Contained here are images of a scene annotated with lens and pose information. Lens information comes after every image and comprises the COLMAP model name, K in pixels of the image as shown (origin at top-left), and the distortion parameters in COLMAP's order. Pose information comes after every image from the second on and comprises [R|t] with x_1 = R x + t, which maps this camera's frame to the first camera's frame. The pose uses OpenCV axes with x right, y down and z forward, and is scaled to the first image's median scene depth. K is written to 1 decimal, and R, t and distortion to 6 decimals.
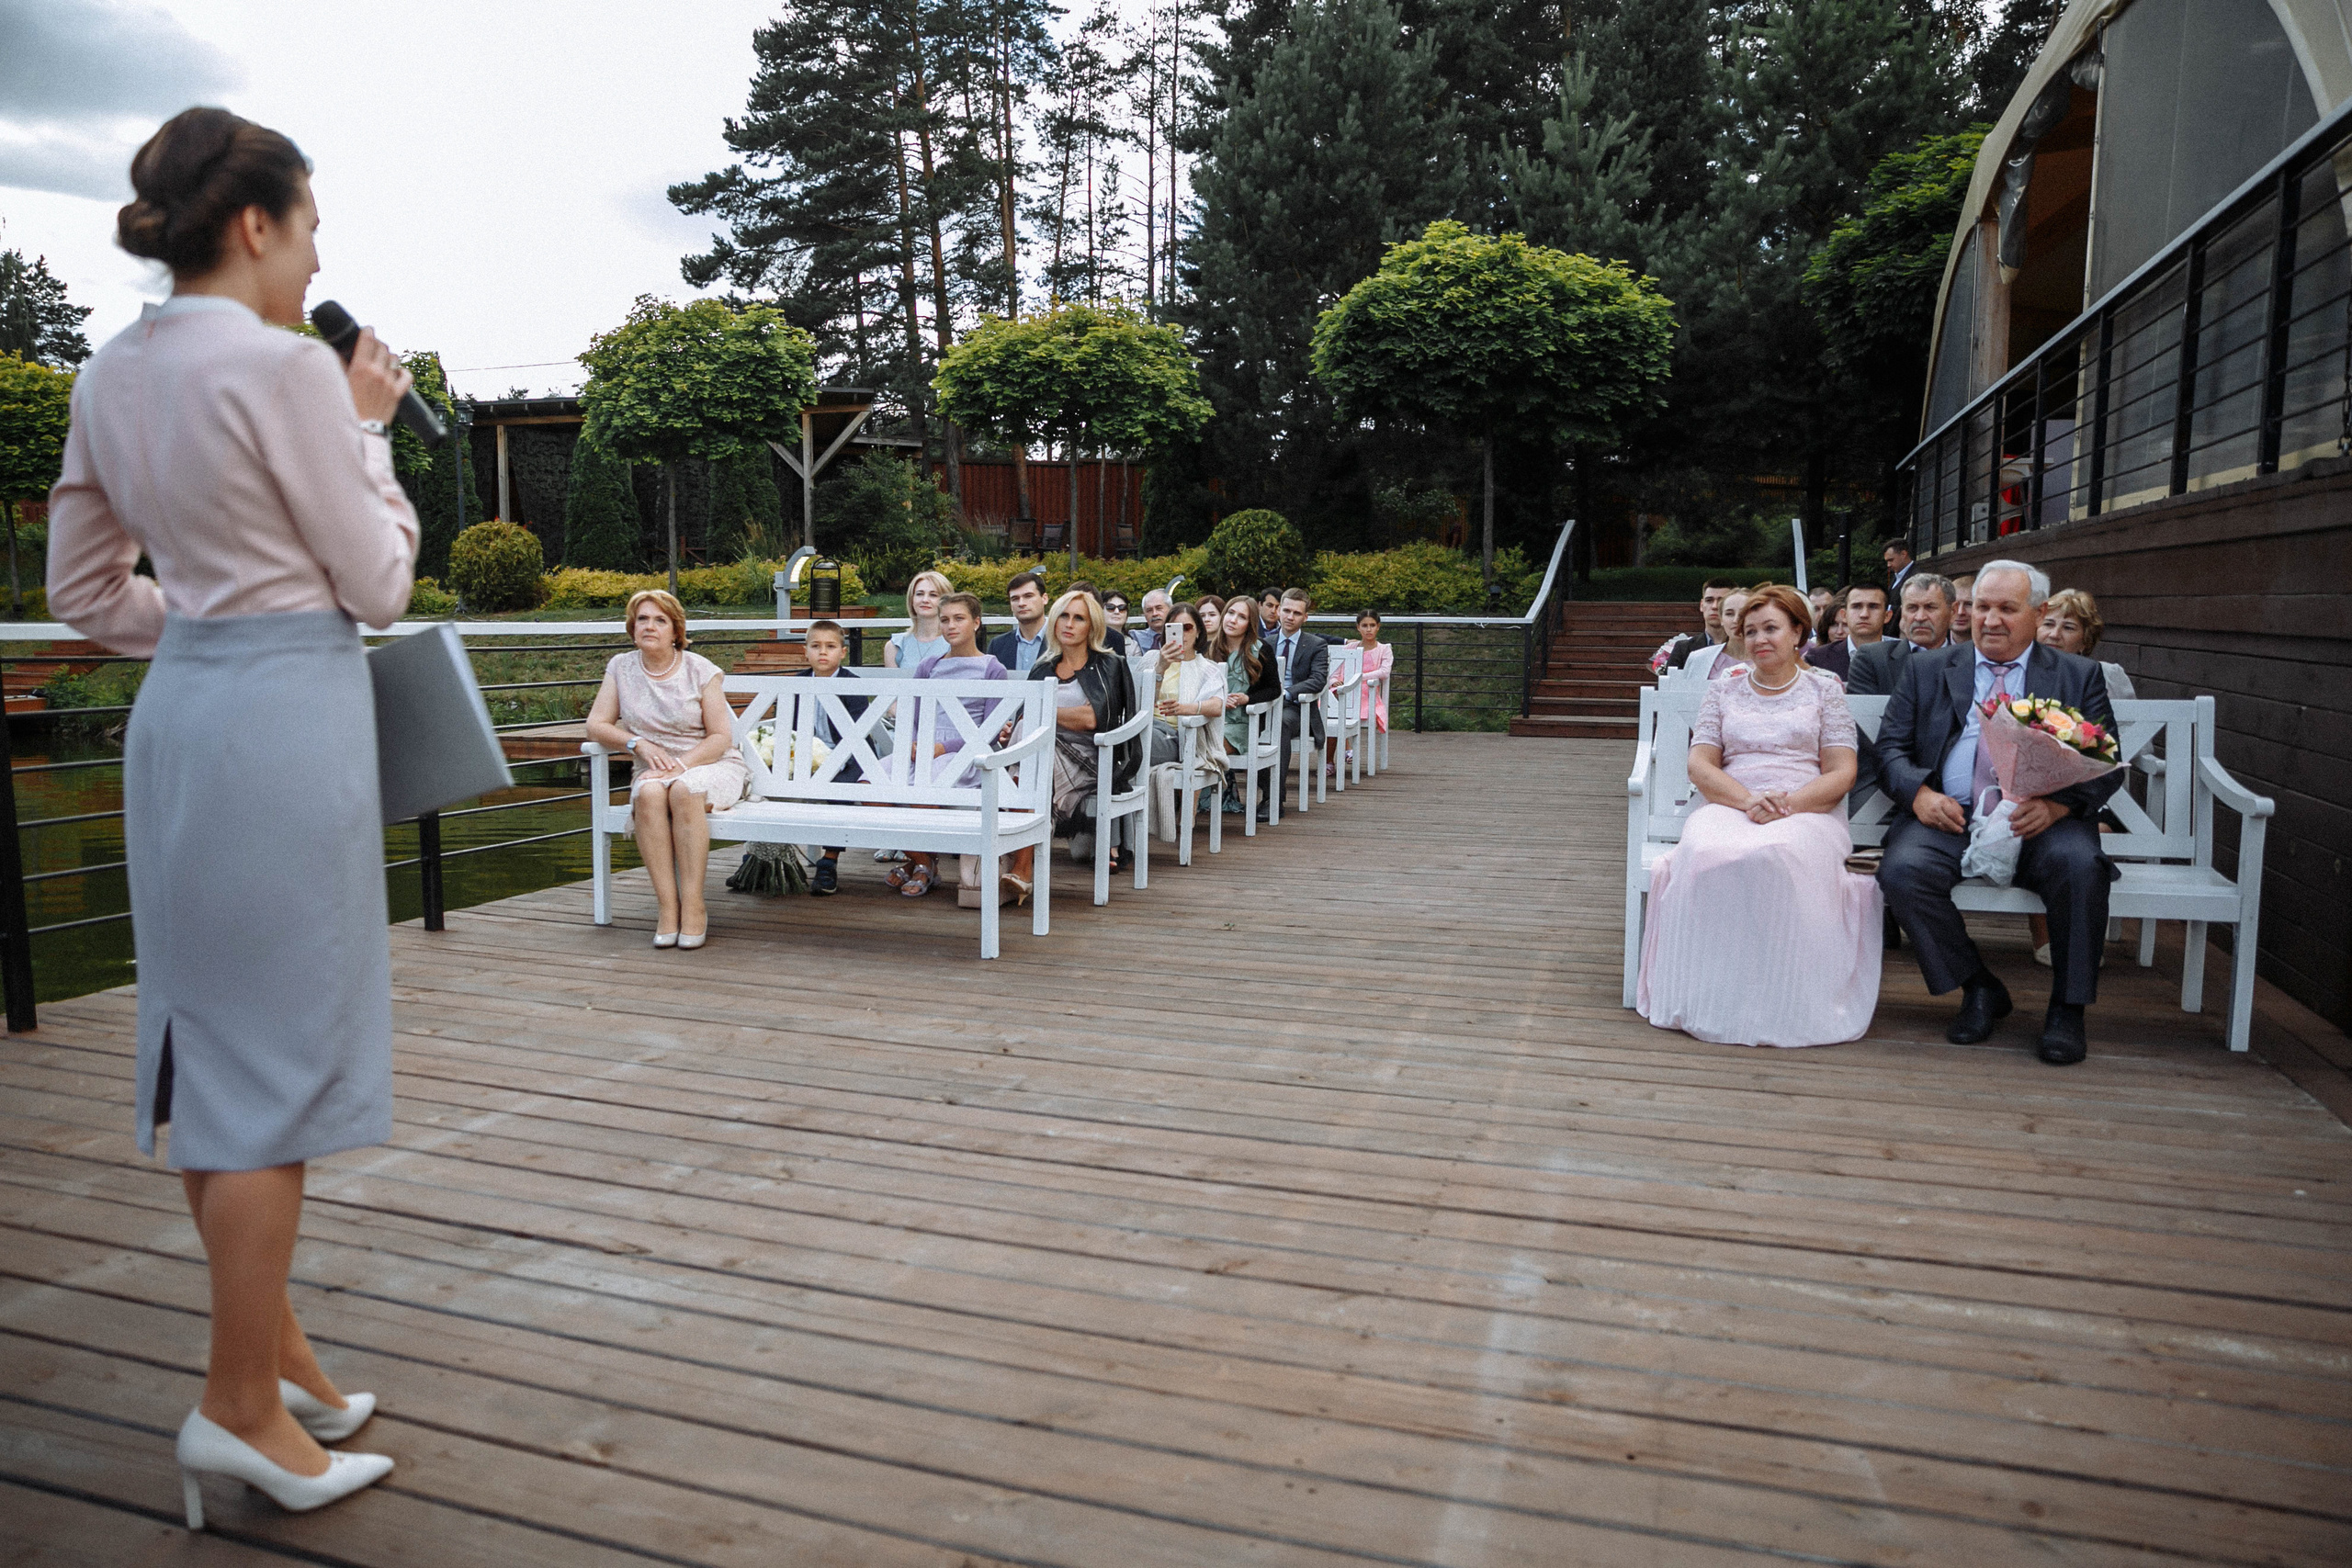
lens RADIAL K [[1604.2, 0, 1159.8], [0, 1604.2, 794.1], [0, 0, 1]] dist [-0.111063, 0.088767]
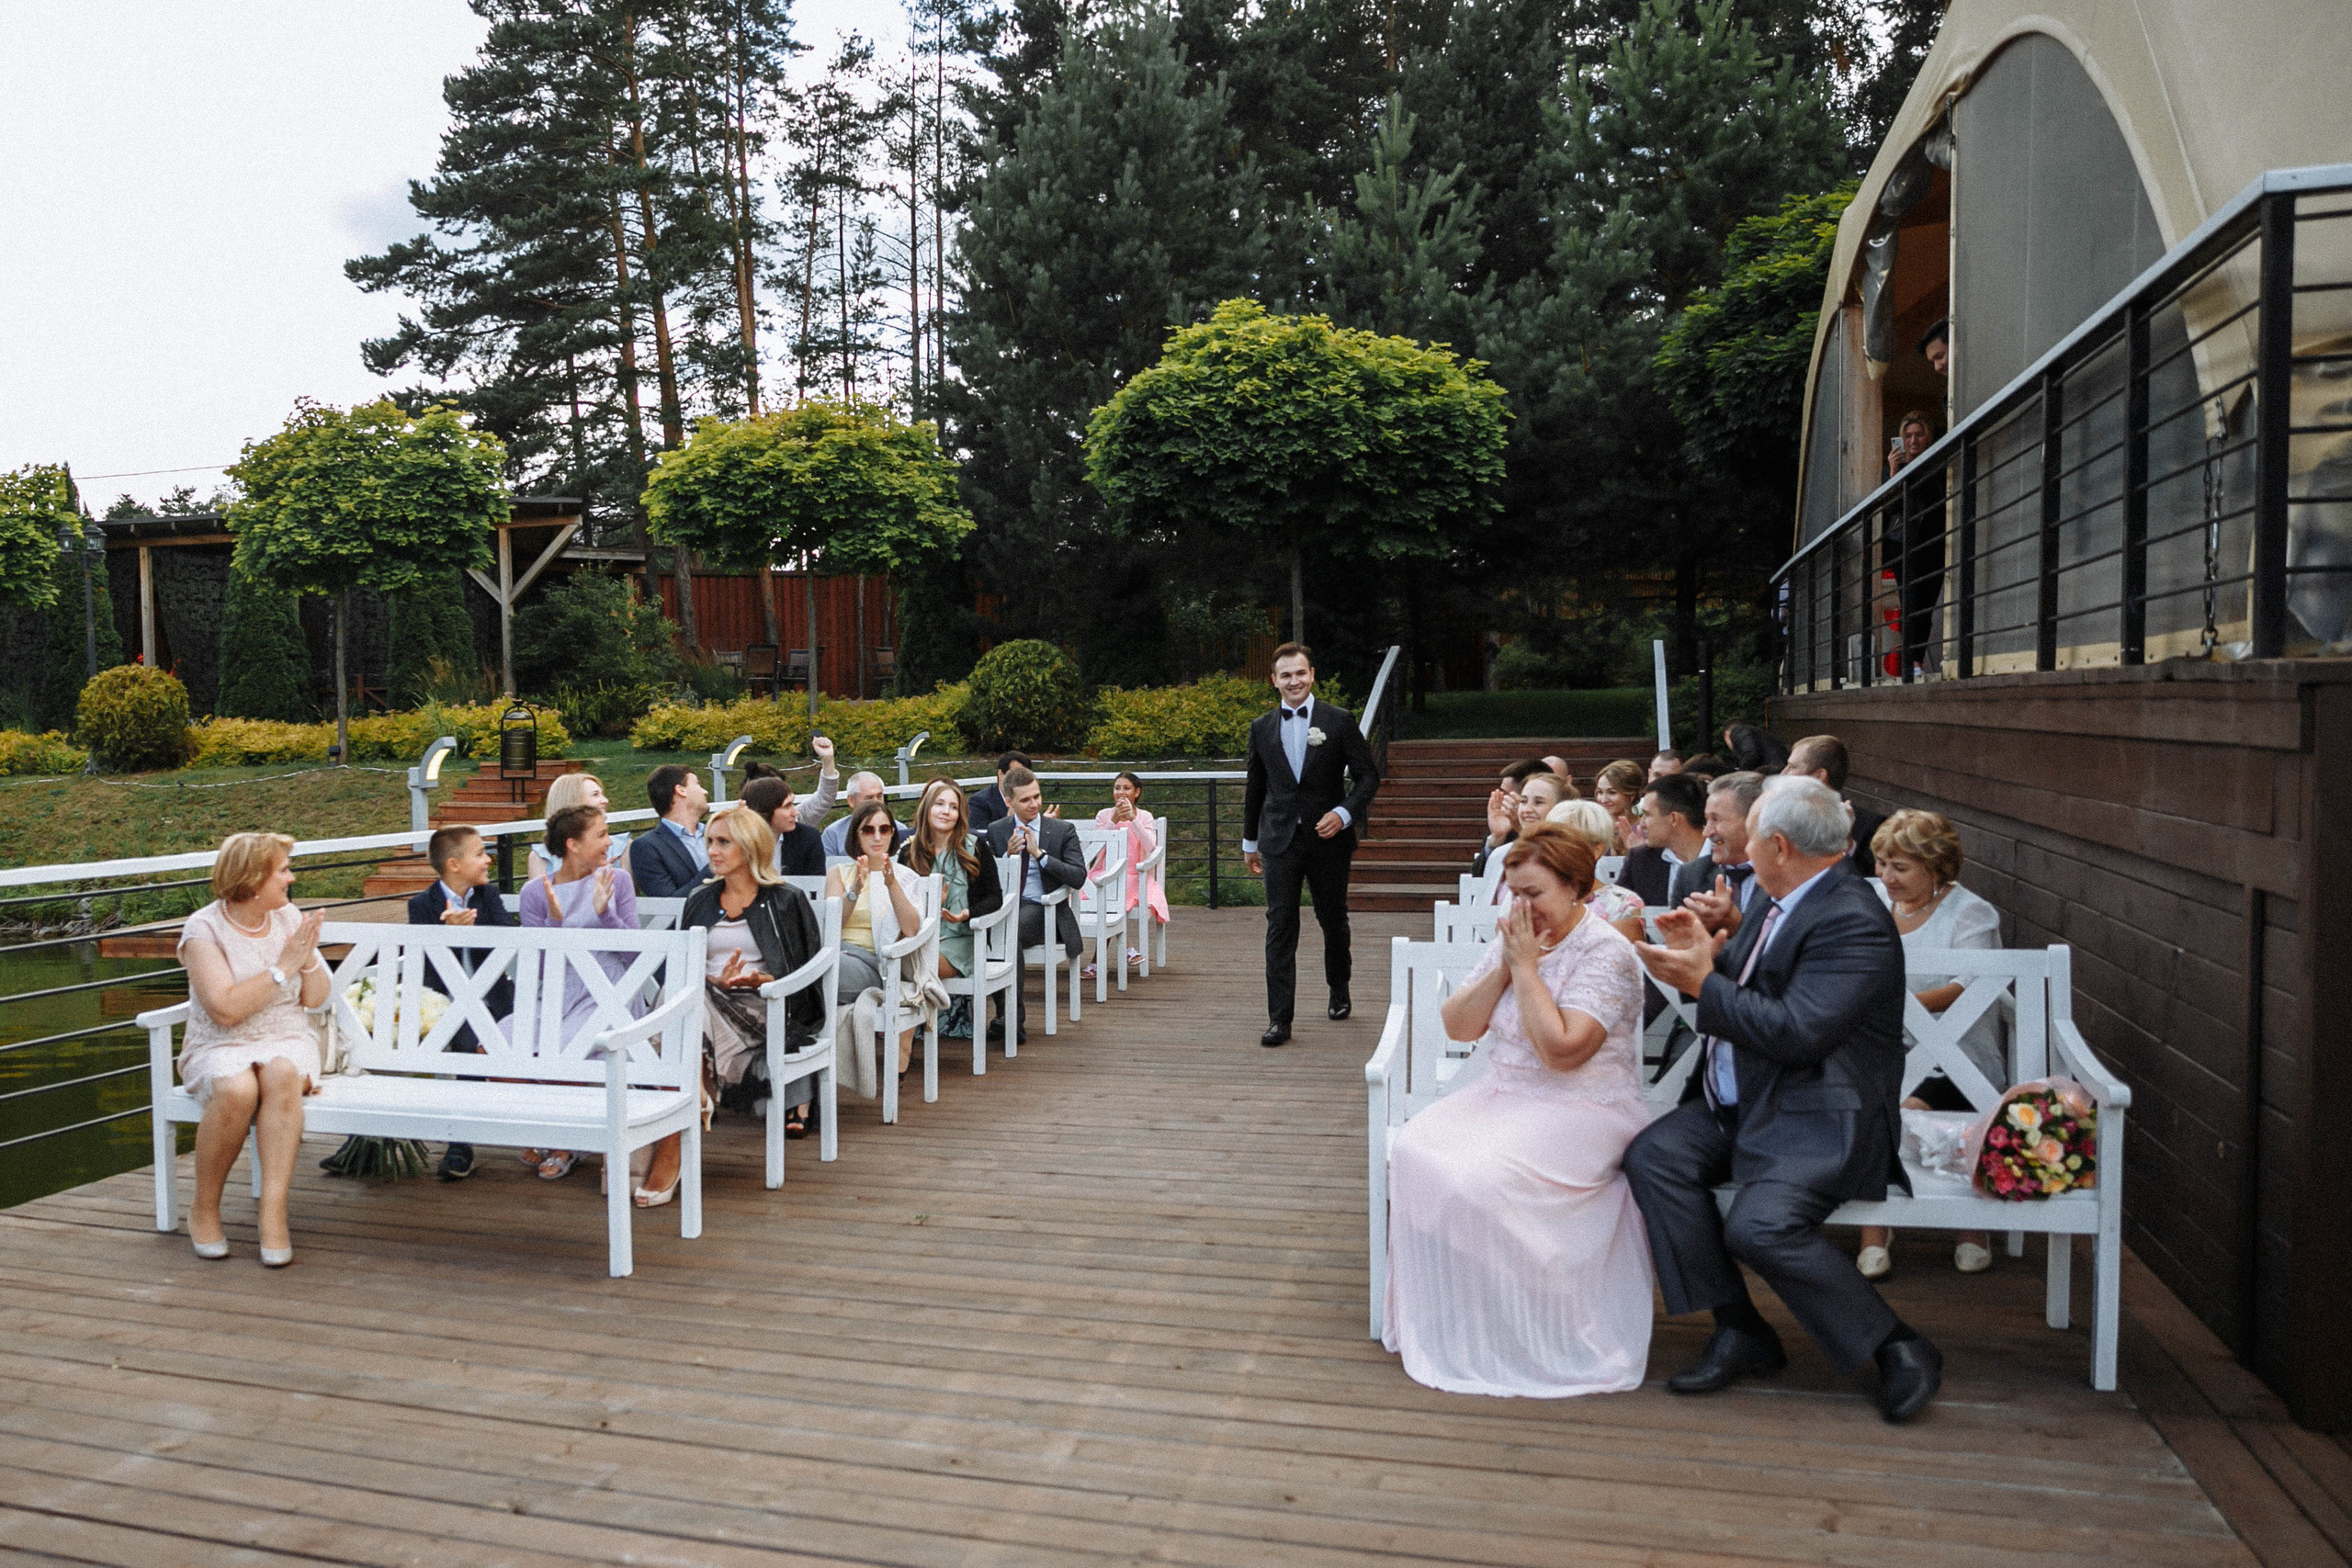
lens RADIAL K [[1891.2, 0, 981.6], [0, 1891.2, 857.6], [0, 0, 1]] dist [-0.112937, 0.093299]
pose [[0.999680, -0.020996, 0.014143, 0.022610], [0.021599, 0.998802, -0.043910, -0.021252], [-0.013204, 0.044201, 0.998935, 0.005973]]
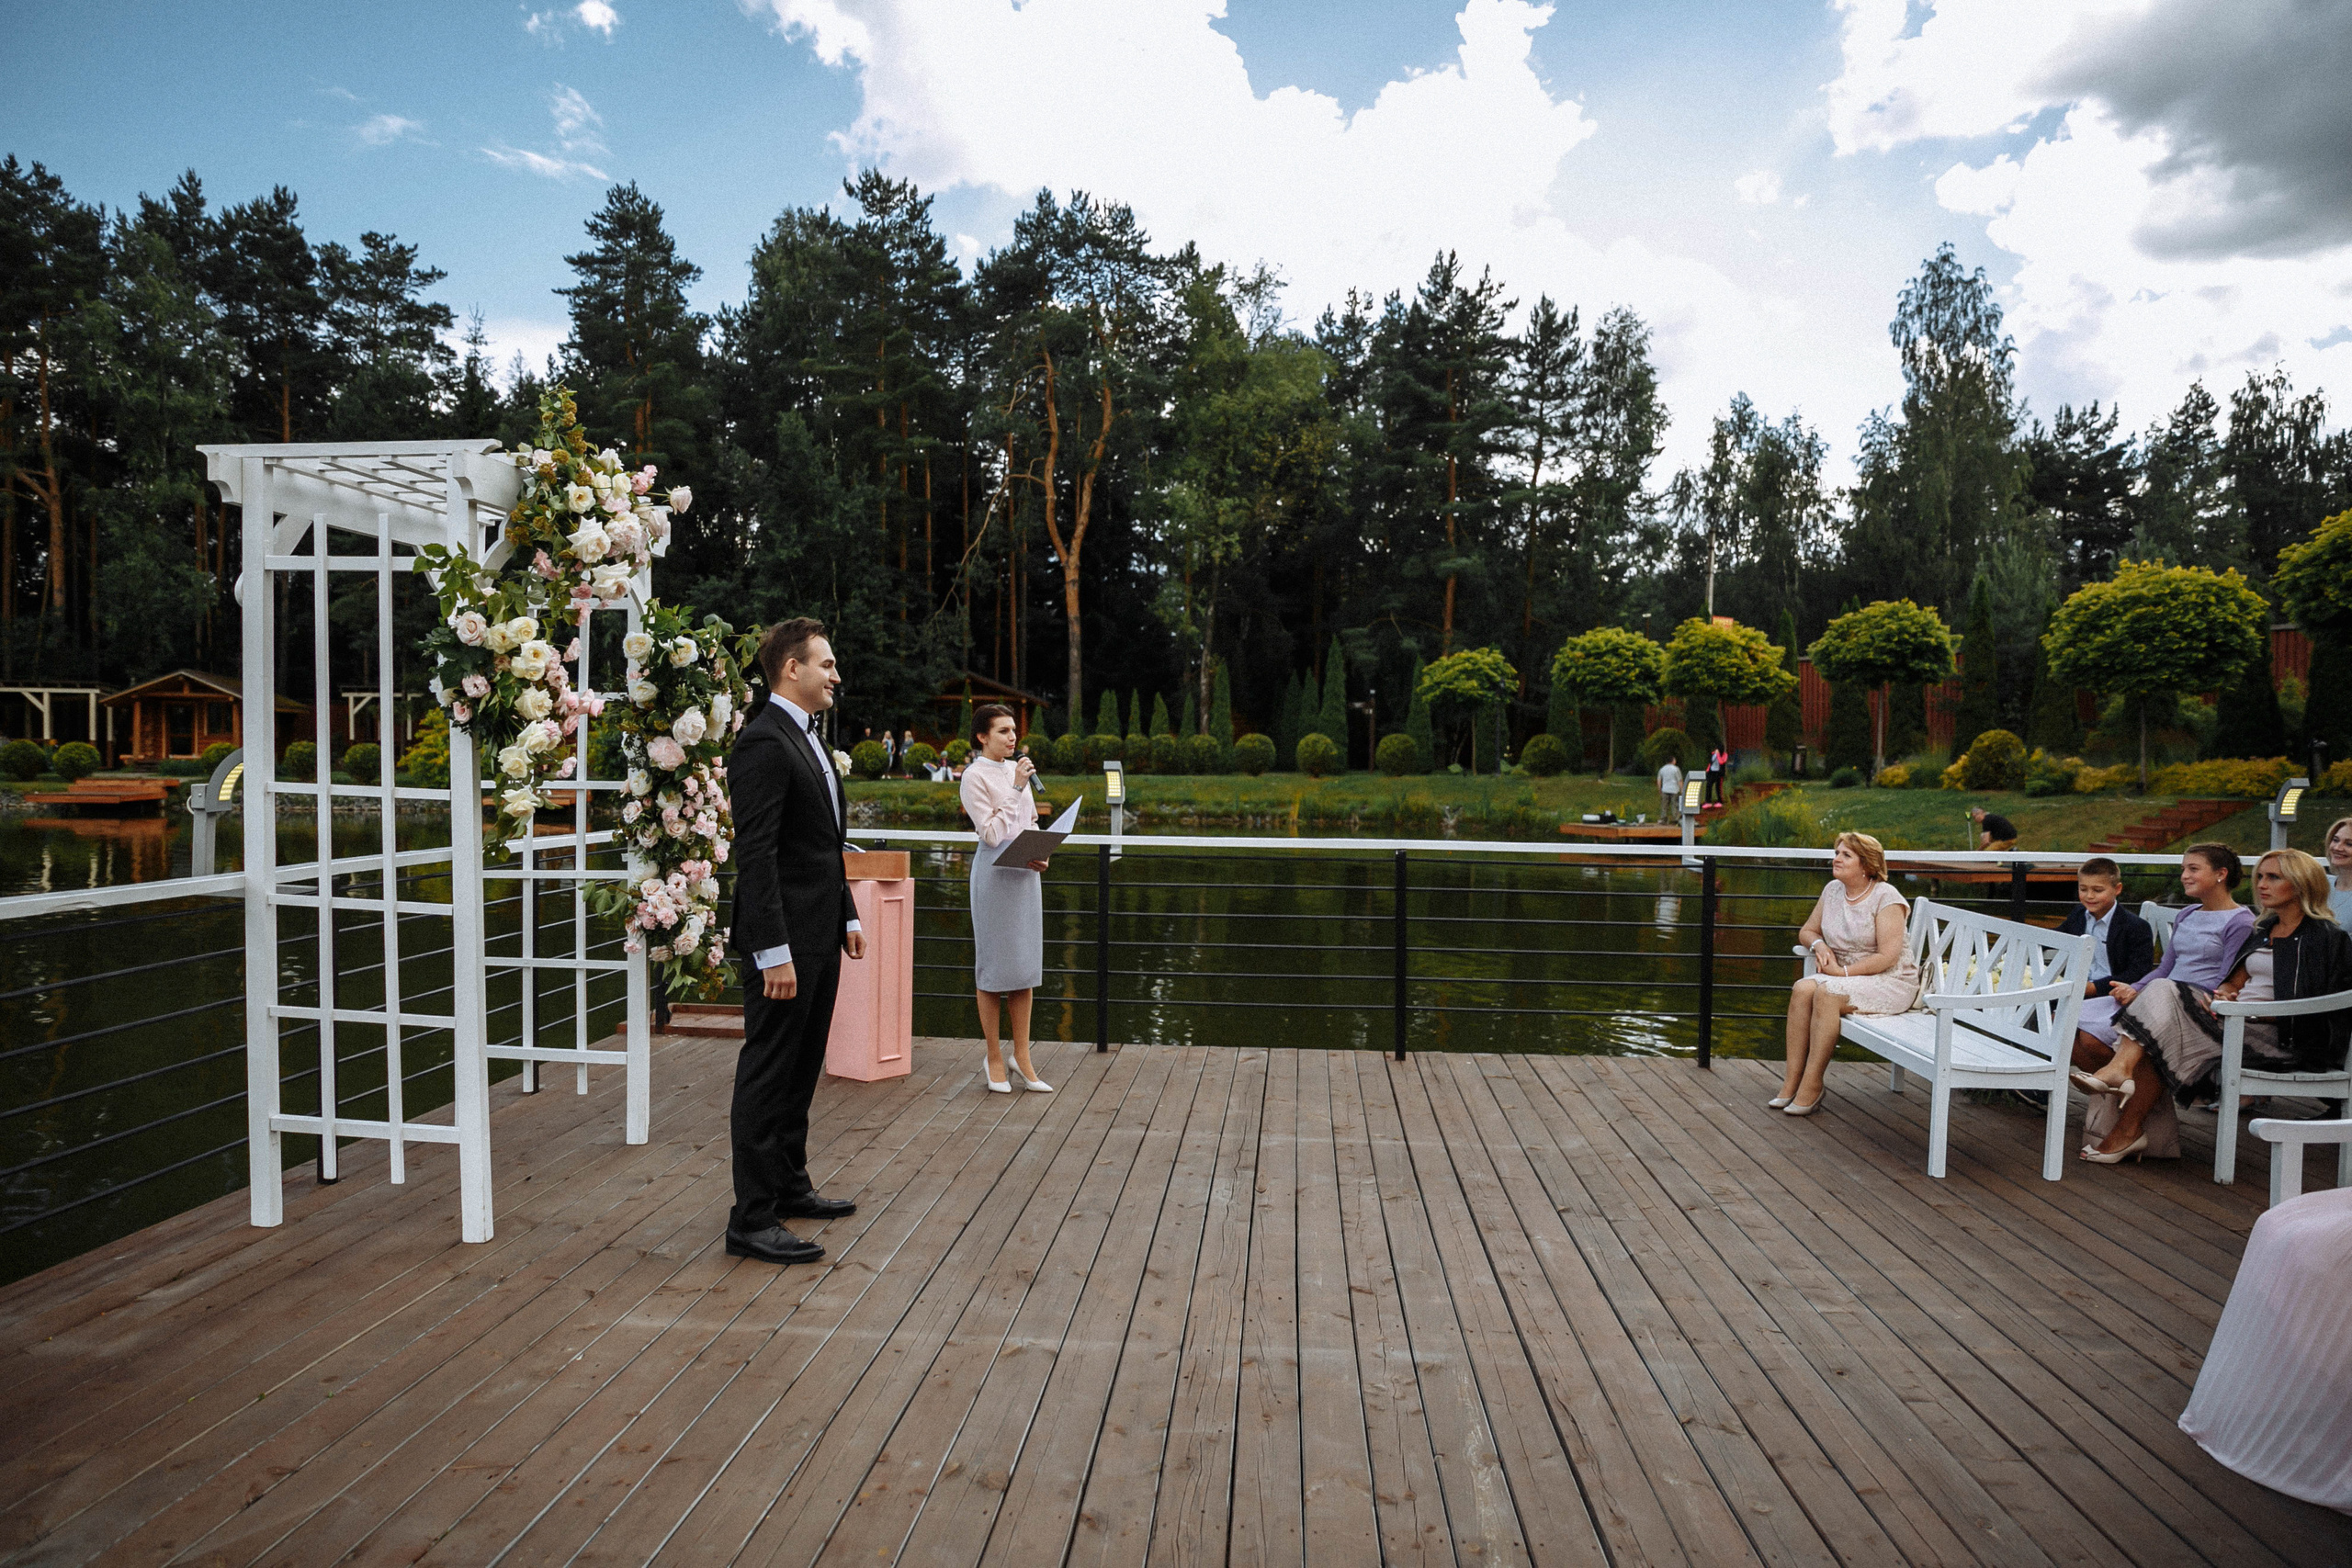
lens RADIAL K [[1604.2, 0, 1159.8], [0, 1604.2, 794.1], [0, 0, 1]] dist [-0.111063, 0.088767]
pose [[0.243108, 0.022892, -0.969729, 0.257796], [-0.121333, 0.992587, -0.006986, -0.028213], [0.962381, 0.119359, 0.244083, 0.057532]]
